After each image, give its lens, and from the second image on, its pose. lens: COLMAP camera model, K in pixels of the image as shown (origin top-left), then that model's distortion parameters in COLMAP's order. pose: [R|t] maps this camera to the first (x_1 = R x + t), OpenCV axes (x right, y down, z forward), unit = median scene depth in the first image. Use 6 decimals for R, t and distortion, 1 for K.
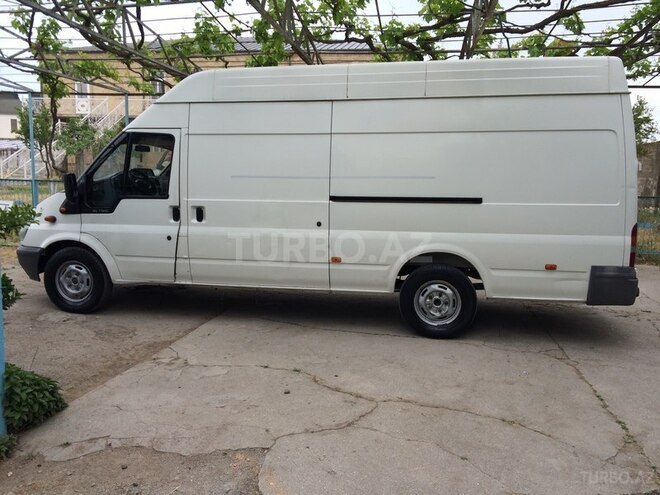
lens RADIAL K [[553.4, 0, 330.0], [0, 553.4, 247.5], [0, 0, 1]] dist [0.083502, -0.120032]
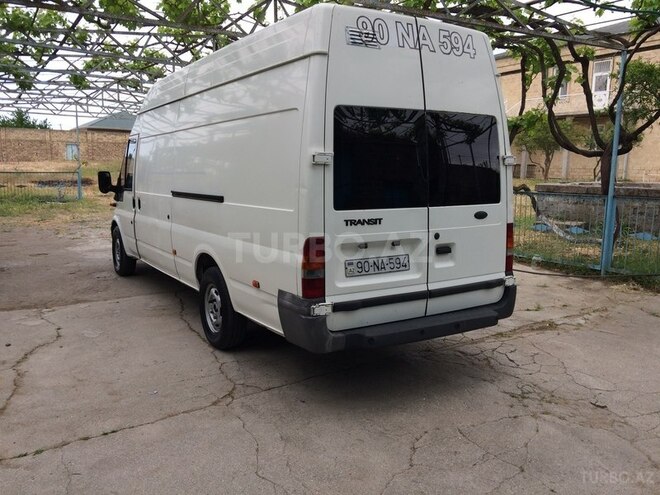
lens RADIAL K [[553.4, 0, 330.0], [0, 553.4, 247.5], [0, 0, 1]] dist [0.083502, -0.120032]
pose [[0.680889, 0.093719, -0.726366, 0.938244], [-0.094740, 0.994717, 0.039534, -0.053362], [0.726233, 0.041898, 0.686171, 0.470929]]
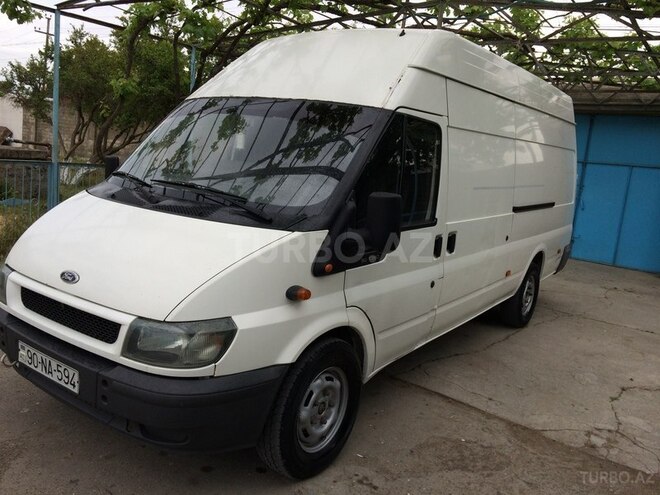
lens RADIAL K [[553.4, 0, 330.0], [0, 553.4, 247.5], [0, 0, 1]] dist [0.083502, -0.120032]
pose [[0.406740, -0.132041, 0.903951, -0.930610], [0.040550, 0.991134, 0.126530, -0.149015], [-0.912644, -0.014810, 0.408488, 0.853874]]
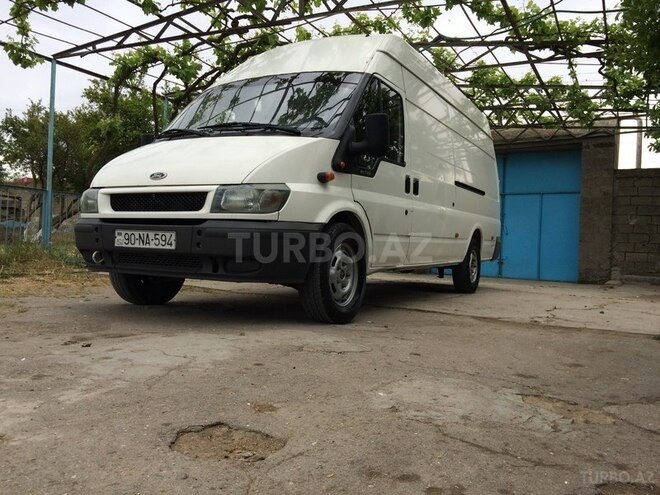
lens RADIAL K [[553.4, 0, 330.0], [0, 553.4, 247.5], [0, 0, 1]] dist [0.083502, -0.120032]
pose [[0.292936, -0.012447, 0.956051, -1.156000], [0.103833, 0.994416, -0.018868, 0.040903], [-0.950477, 0.104797, 0.292593, 0.876955]]
